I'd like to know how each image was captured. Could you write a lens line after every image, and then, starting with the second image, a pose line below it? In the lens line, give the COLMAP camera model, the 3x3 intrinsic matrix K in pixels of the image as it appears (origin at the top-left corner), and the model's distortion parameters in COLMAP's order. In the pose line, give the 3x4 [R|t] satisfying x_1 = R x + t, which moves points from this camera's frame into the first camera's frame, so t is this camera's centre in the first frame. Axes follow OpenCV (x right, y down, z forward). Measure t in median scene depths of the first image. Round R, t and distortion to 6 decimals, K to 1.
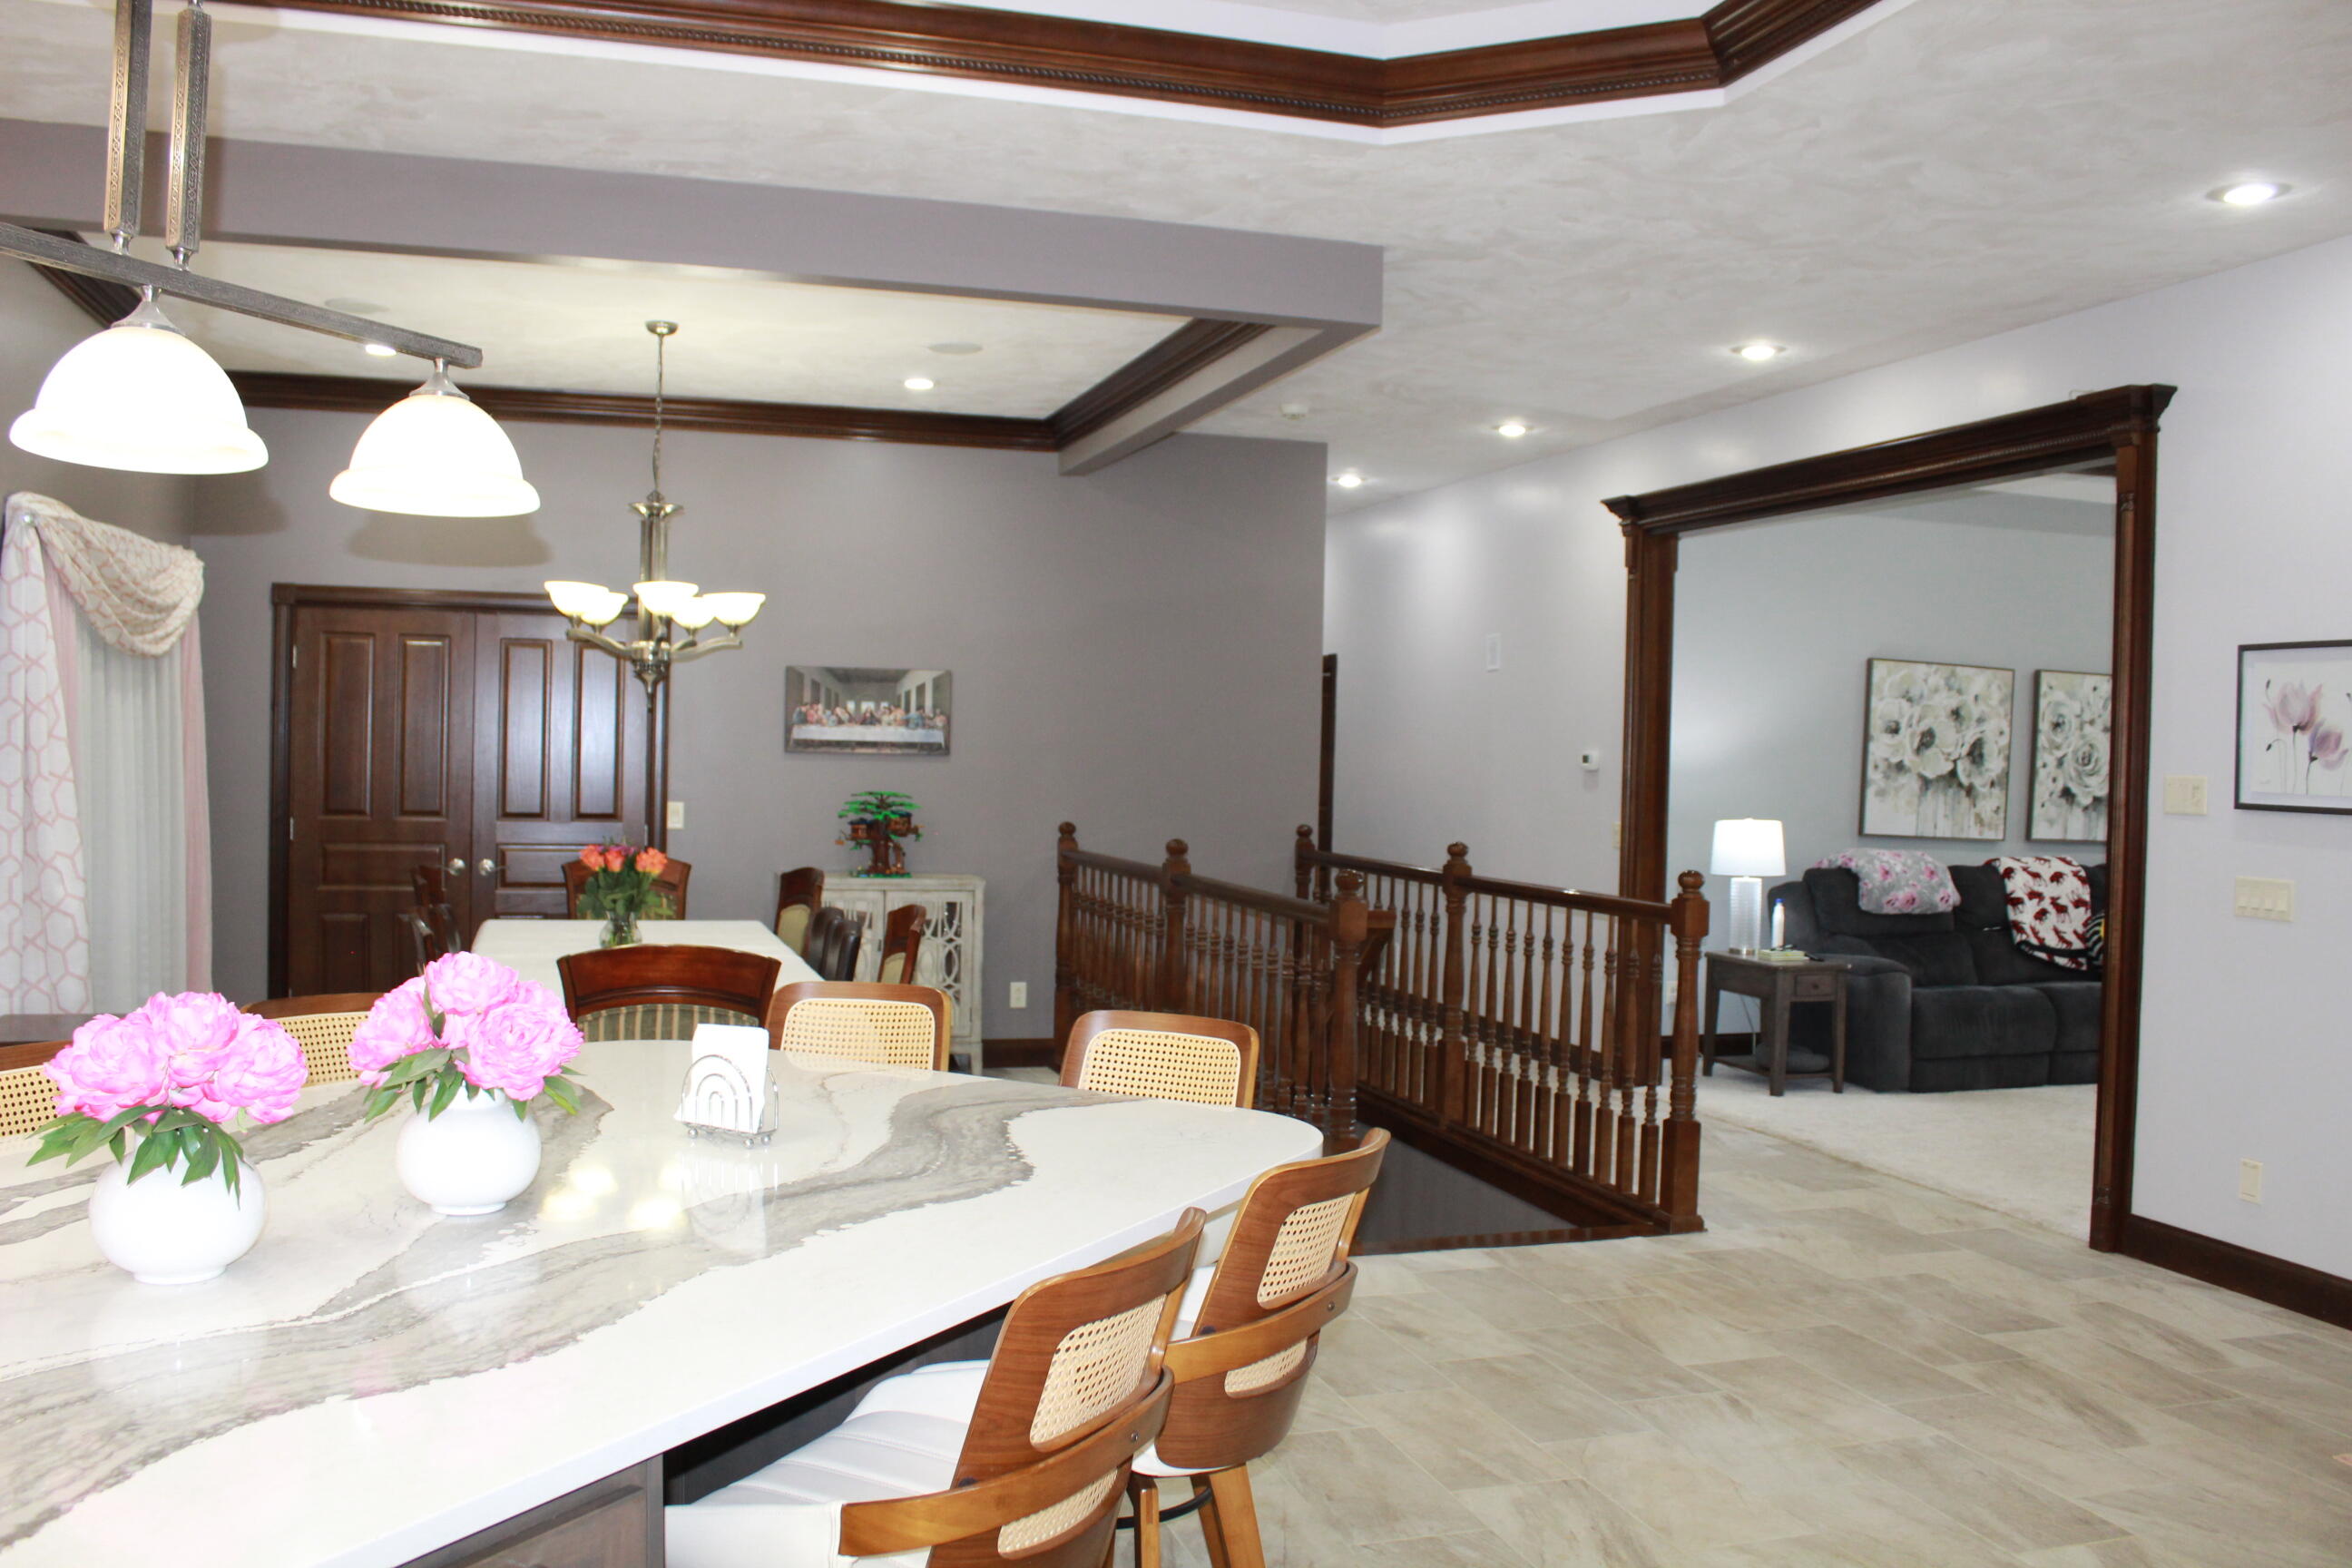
lens RADIAL K [[1941.8, 0, 1172.8], [0, 1941.8, 782.7], [0, 0, 1]] dist [-0.161927, 0.135792]
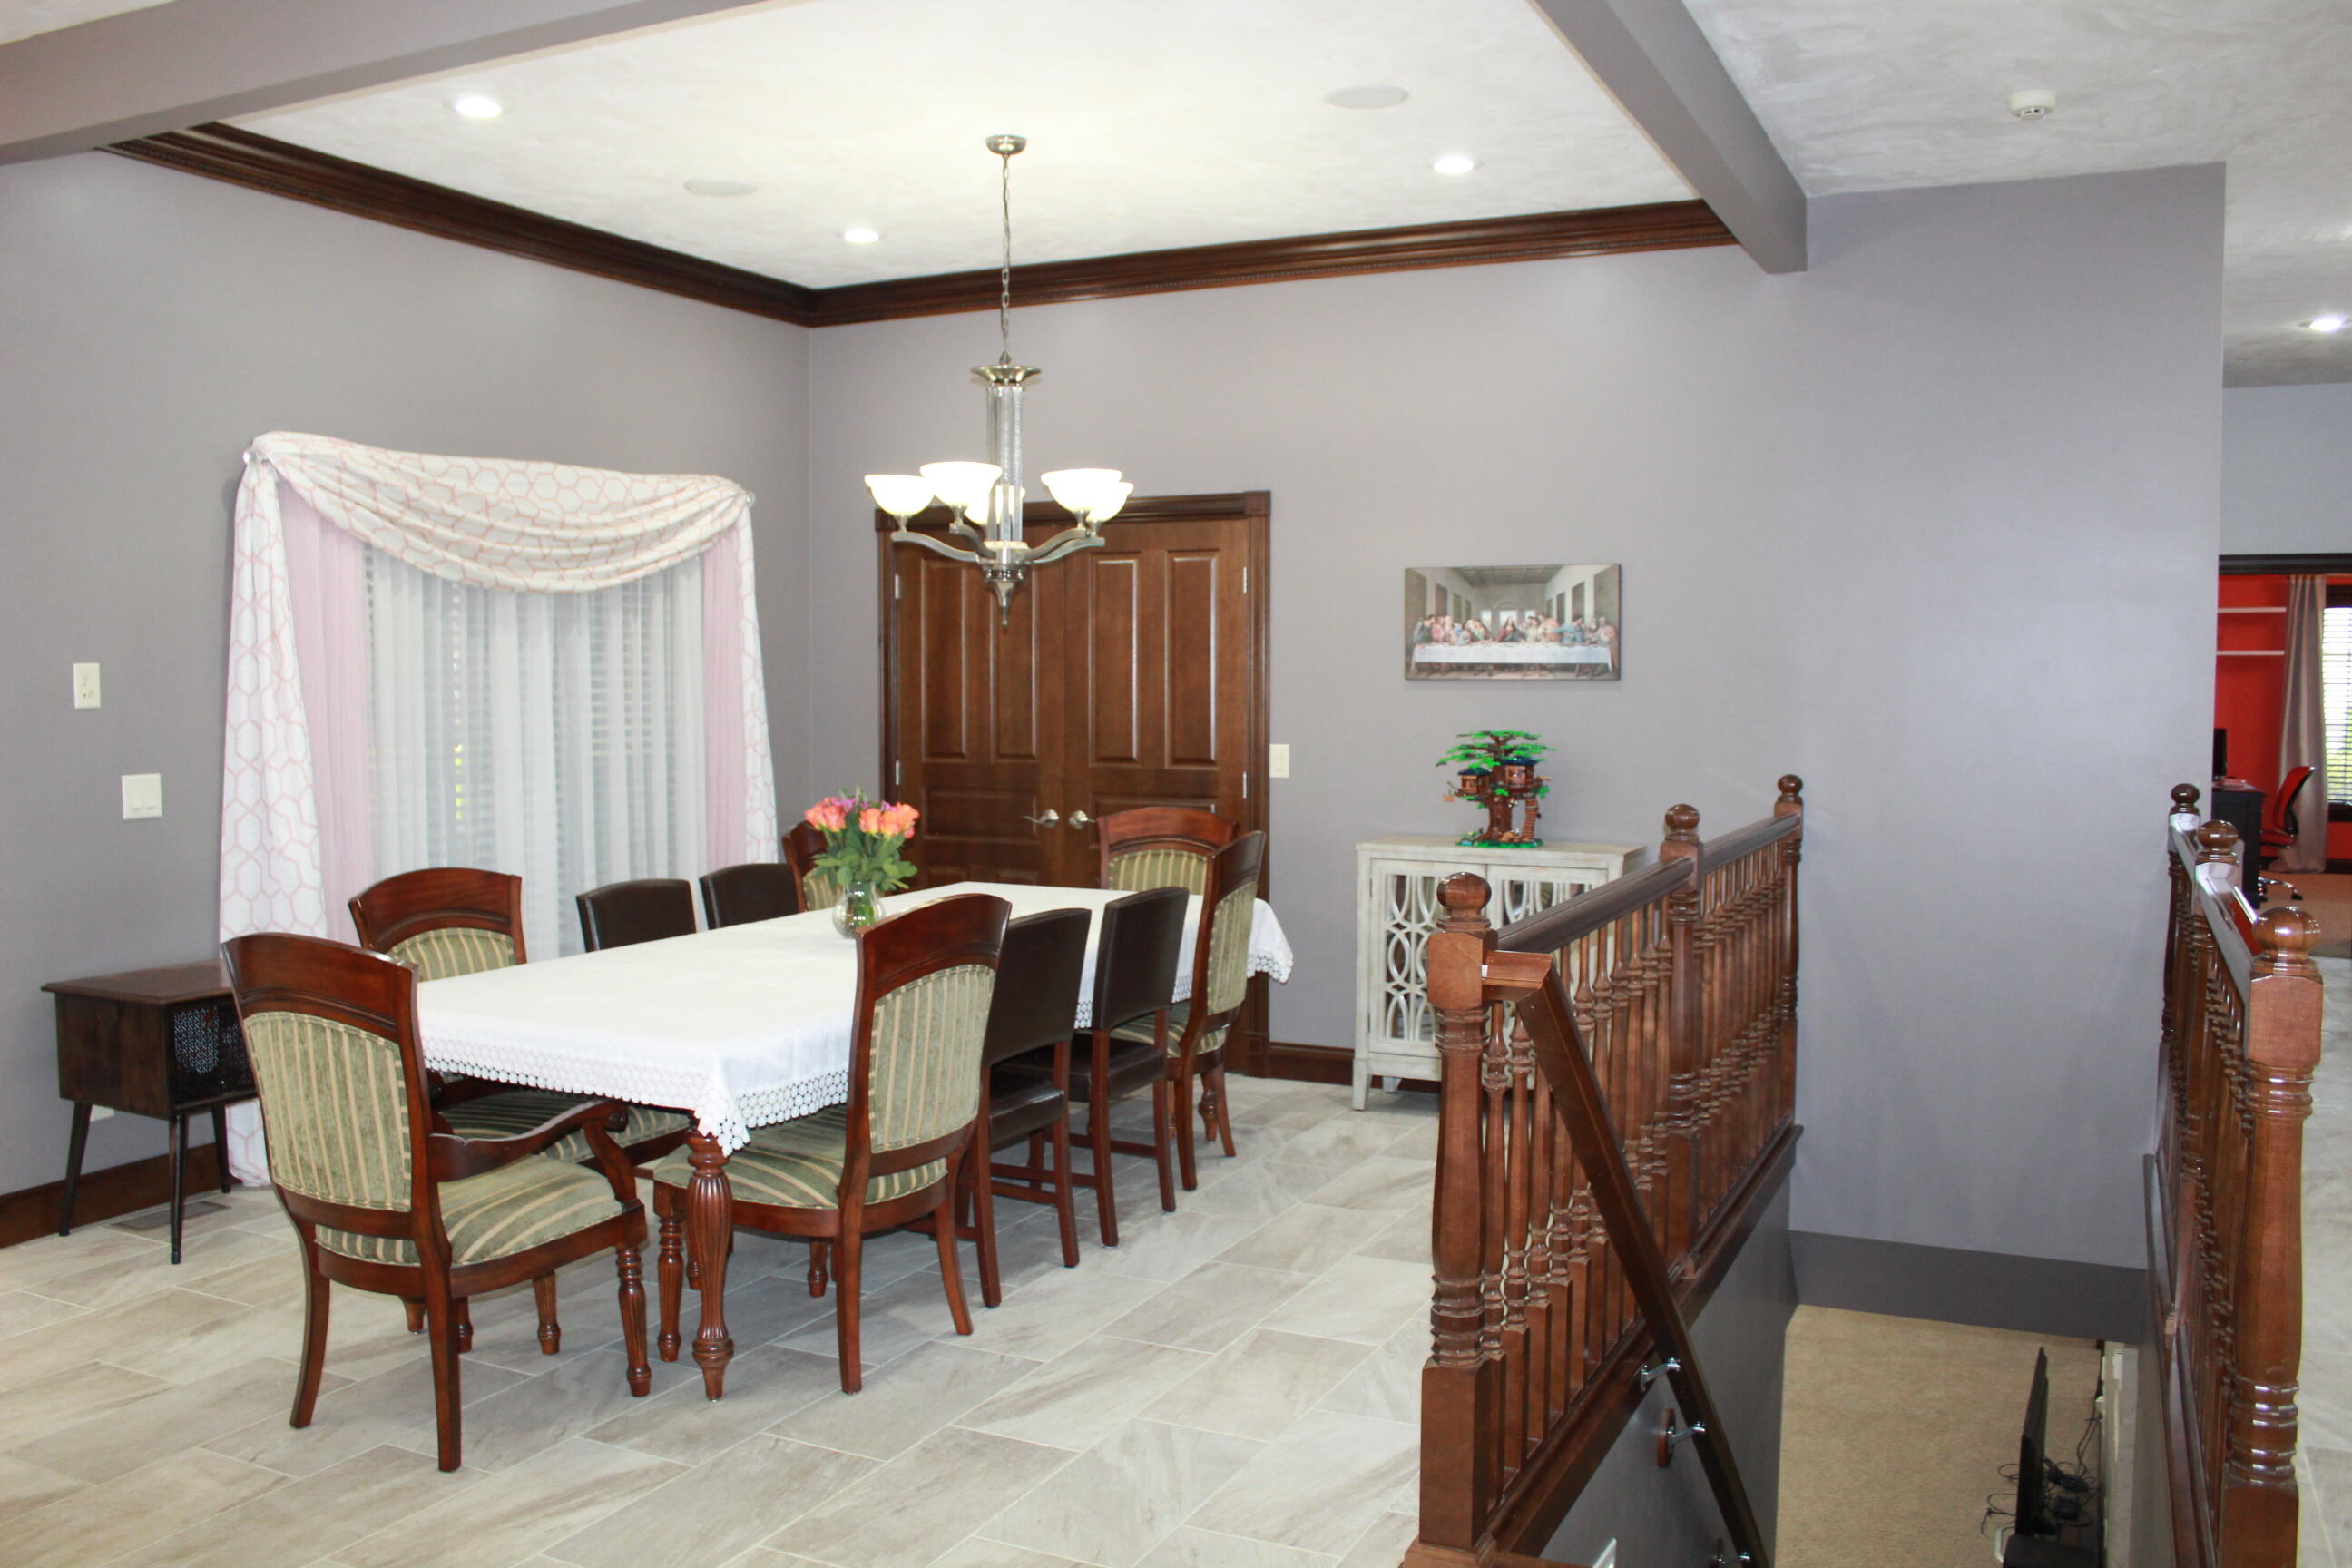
lens RADIAL K [[1941.8, 0, 1164.2], [0, 1941.8, 786.4], [0, 0, 1]] dist [-0.161927, 0.135792]
pose [[0.730353, 0.016208, -0.682877, 0.257370], [0.005062, 0.999563, 0.029139, 0.003590], [0.683051, -0.024738, 0.729952, 0.366259]]
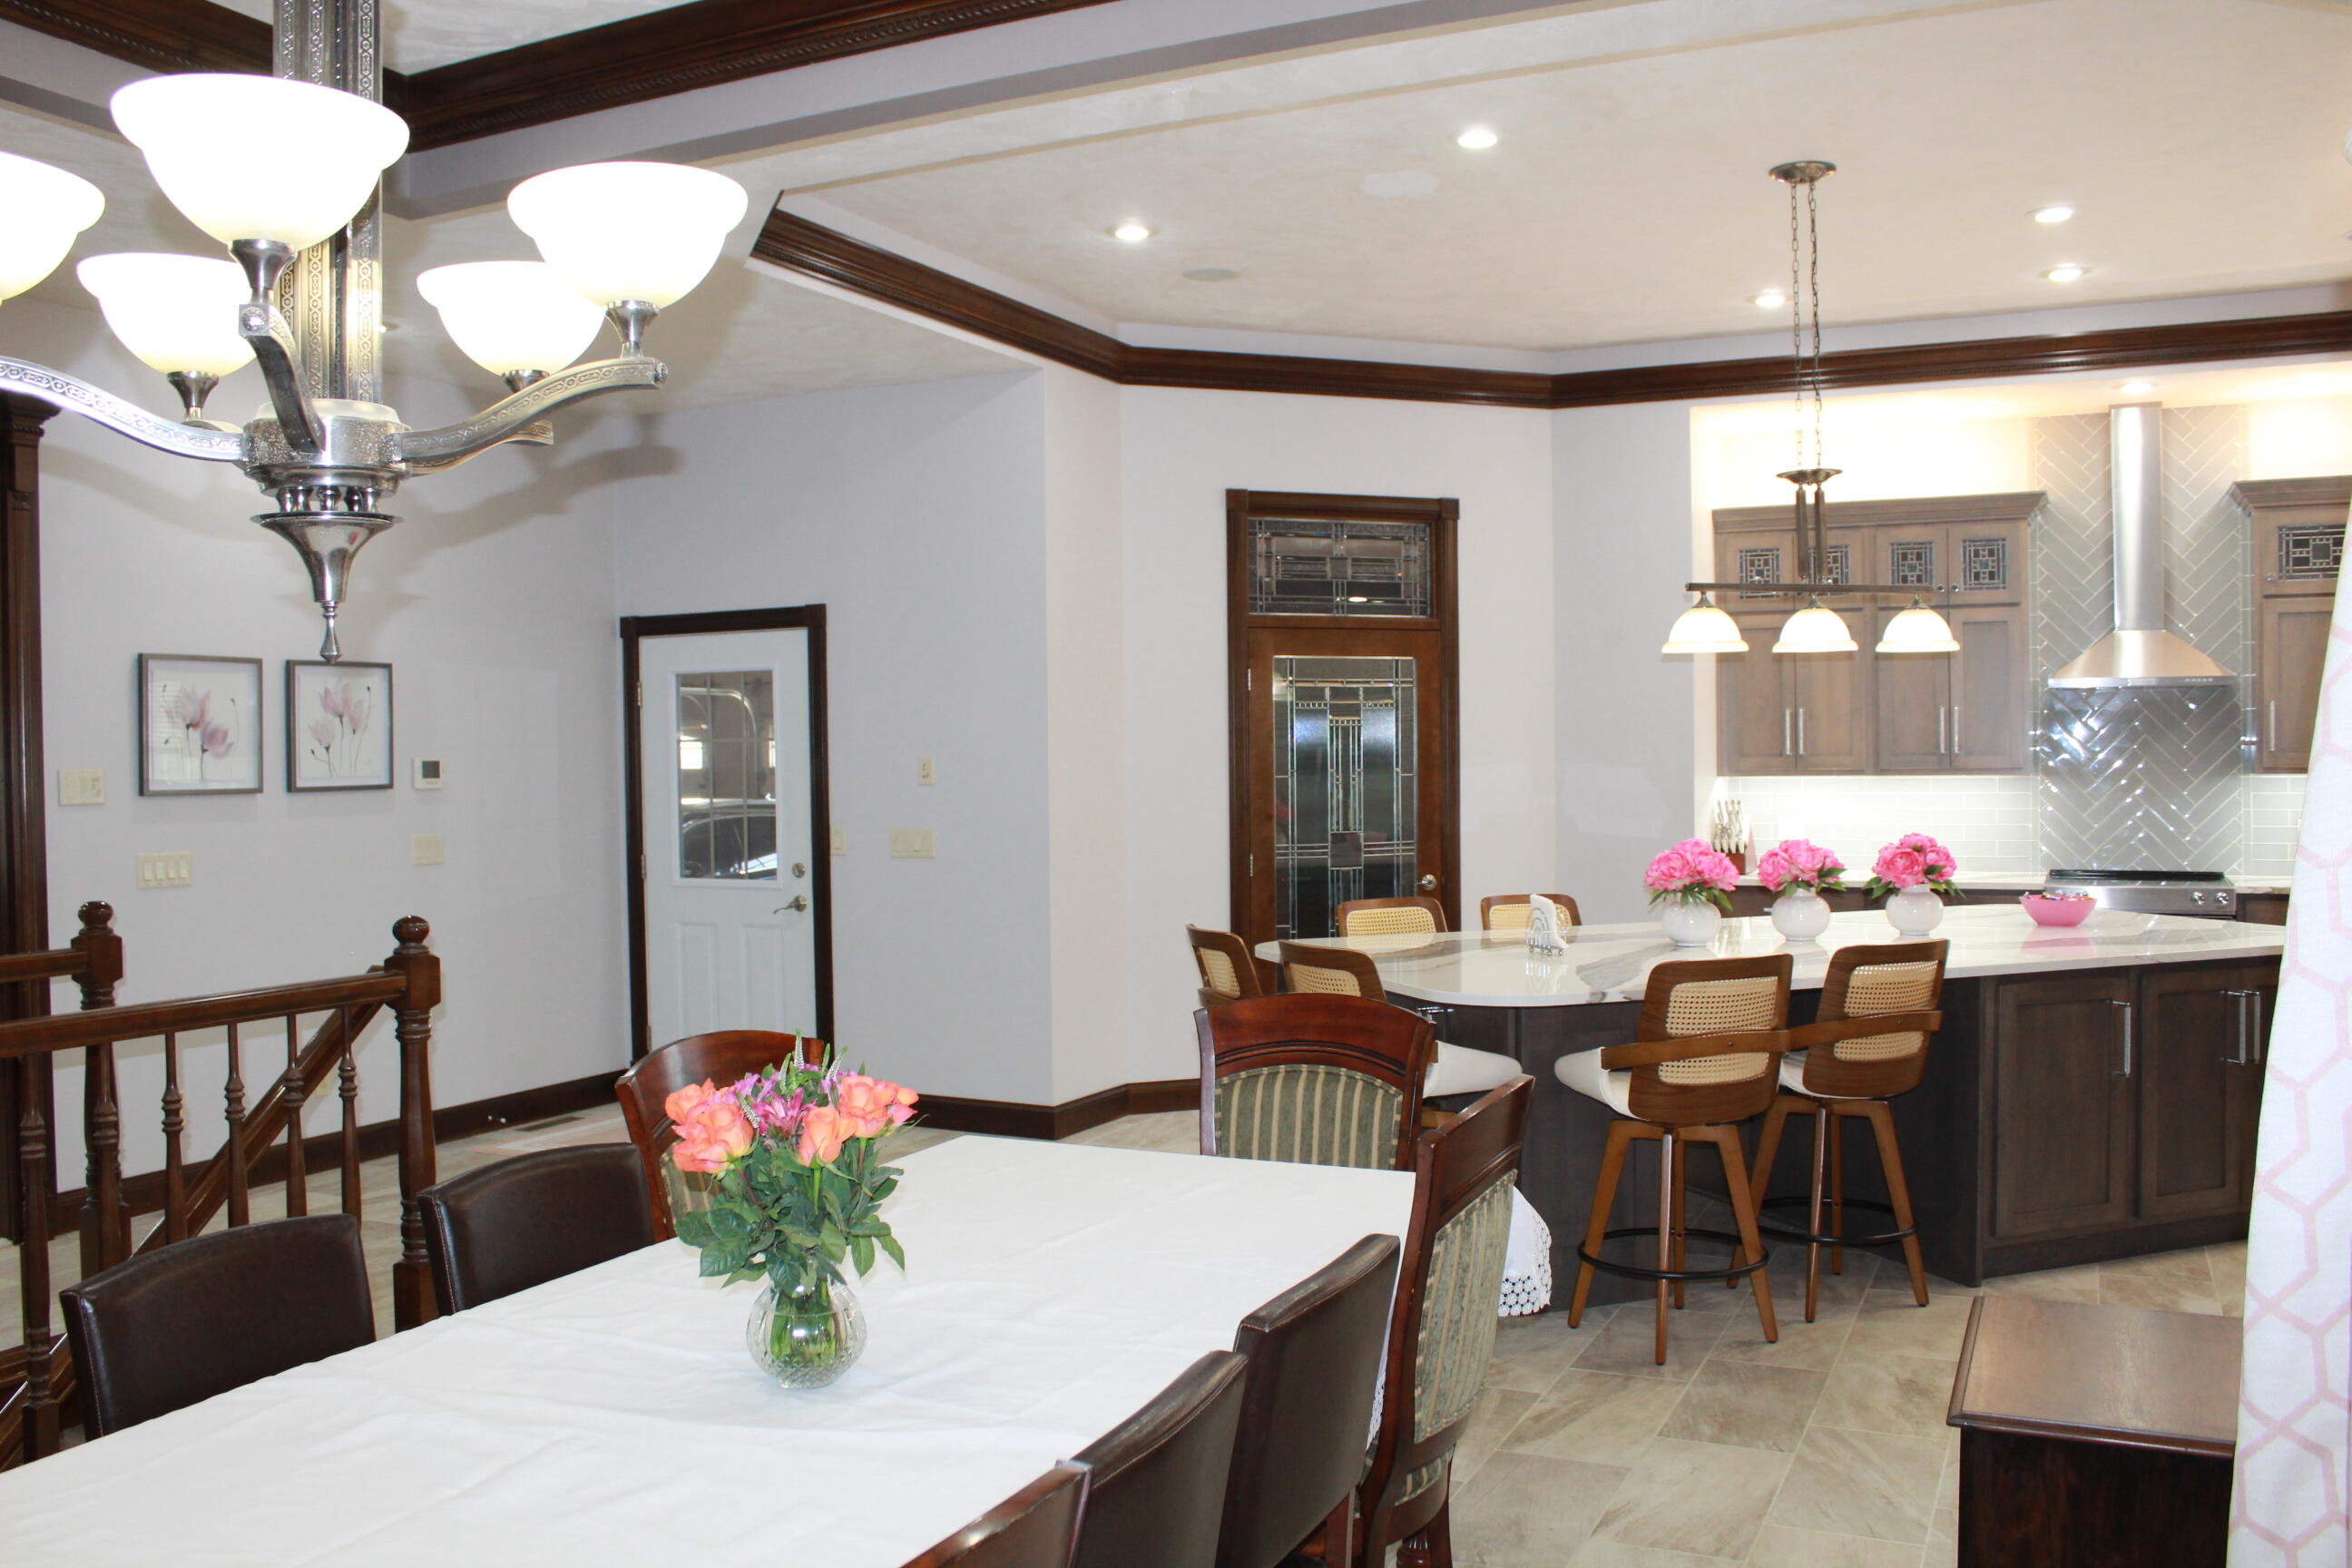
lens RADIAL K [[1941.8, 0, 1179.3], [0, 1941.8, 790.8], [0, 0, 1]] dist [-0.161927, 0.135792]
pose [[-0.734569, -0.028674, 0.677928, -0.425838], [0.008267, 0.998654, 0.051197, -0.026710], [-0.678484, 0.043212, -0.733343, 0.883811]]
